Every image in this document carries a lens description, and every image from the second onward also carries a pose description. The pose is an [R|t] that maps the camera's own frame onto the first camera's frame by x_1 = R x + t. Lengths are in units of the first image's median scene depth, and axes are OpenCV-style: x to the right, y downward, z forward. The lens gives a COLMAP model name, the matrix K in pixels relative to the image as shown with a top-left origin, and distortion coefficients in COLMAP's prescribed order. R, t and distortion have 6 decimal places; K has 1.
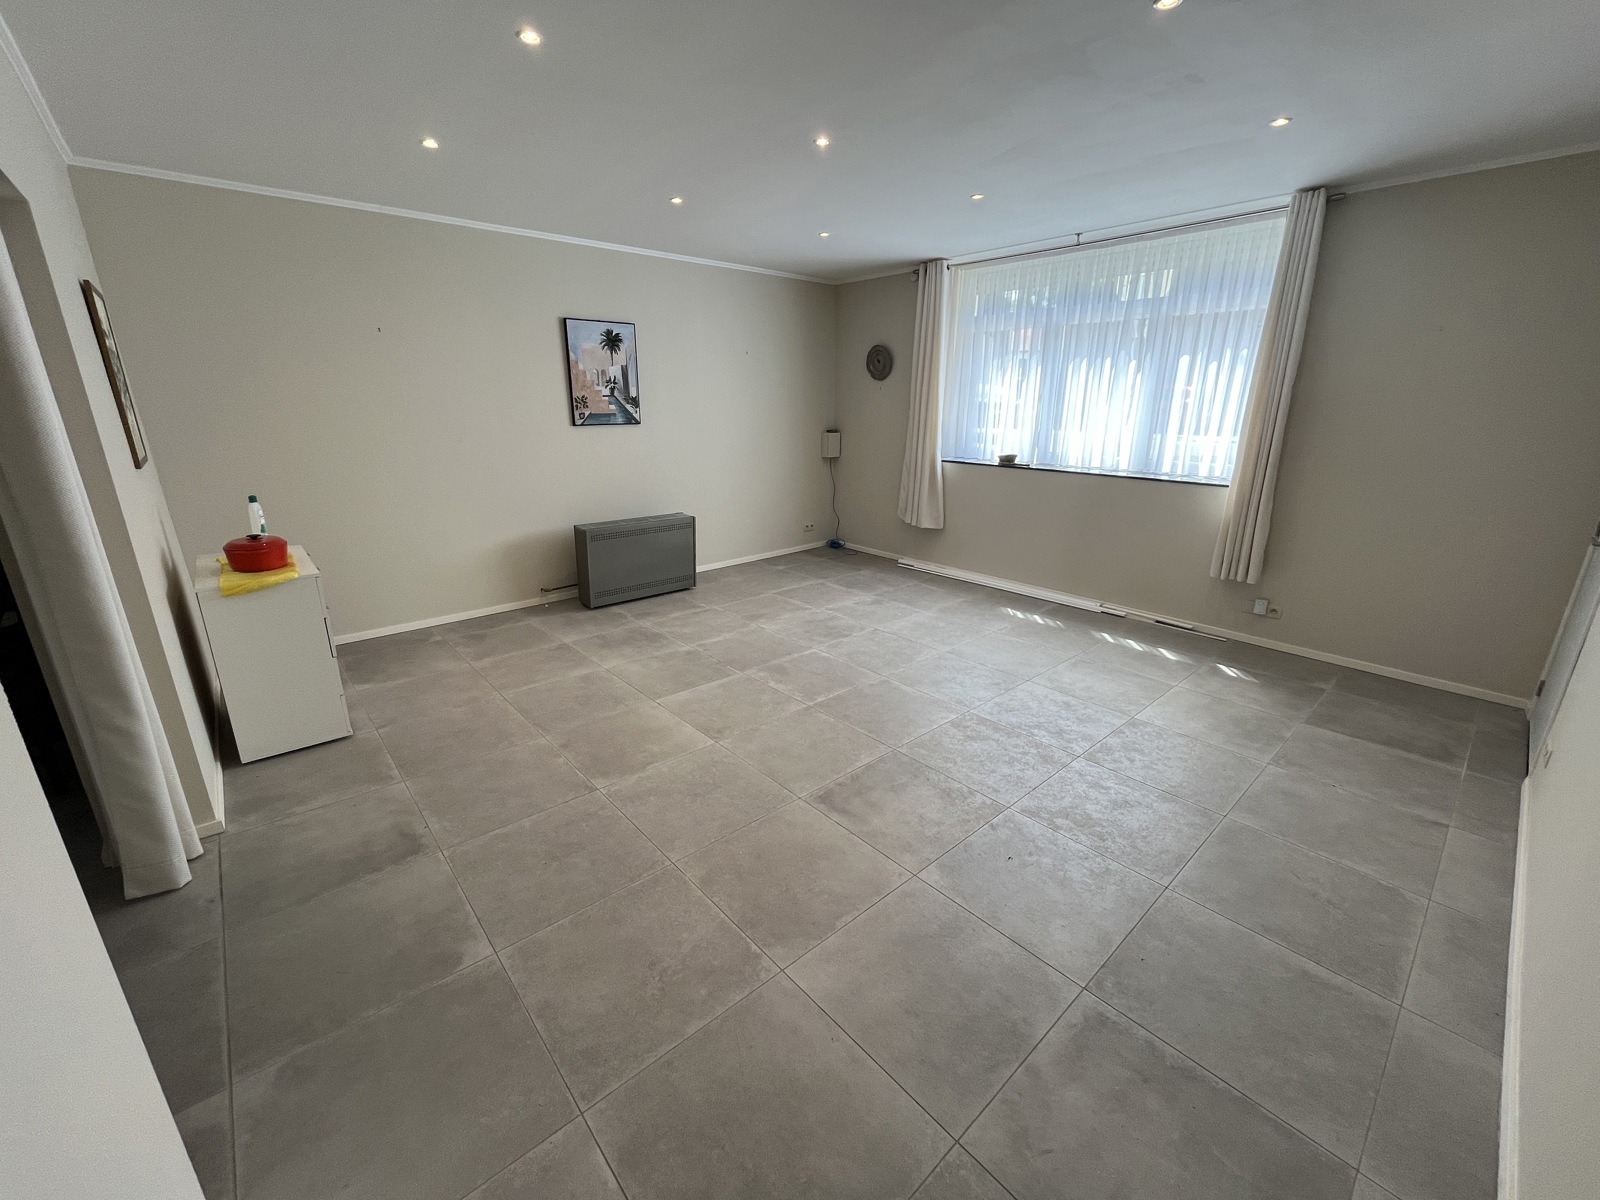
lens RADIAL K [[649.1, 0, 797.6], [0, 649.1, 597.7], [0, 0, 1]] dist [-0.001600, 0.000079]
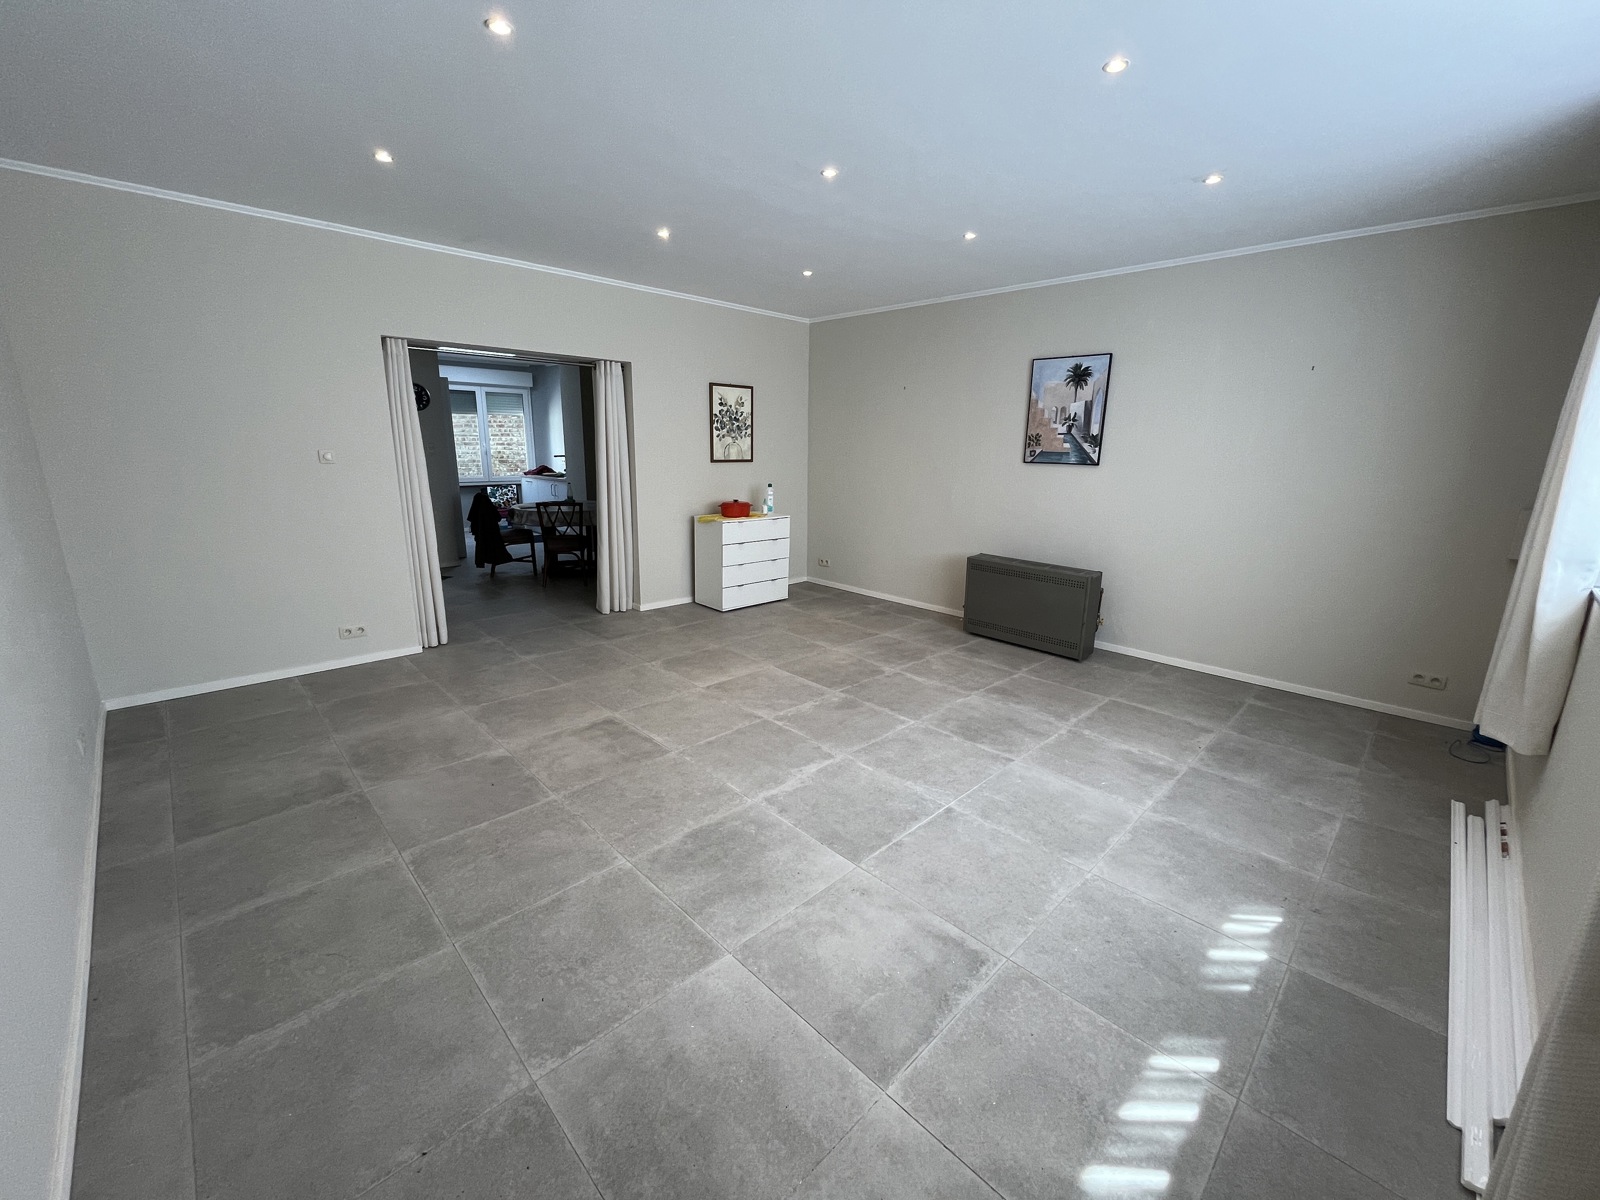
lens RADIAL K [[649.1, 0, 797.6], [0, 649.1, 597.7], [0, 0, 1]] dist [-0.001600, 0.000079]
pose [[0.045497, 0.233486, -0.971295, 0.696605], [-0.309543, 0.927741, 0.208516, -0.173590], [0.949796, 0.291171, 0.114483, 0.618348]]
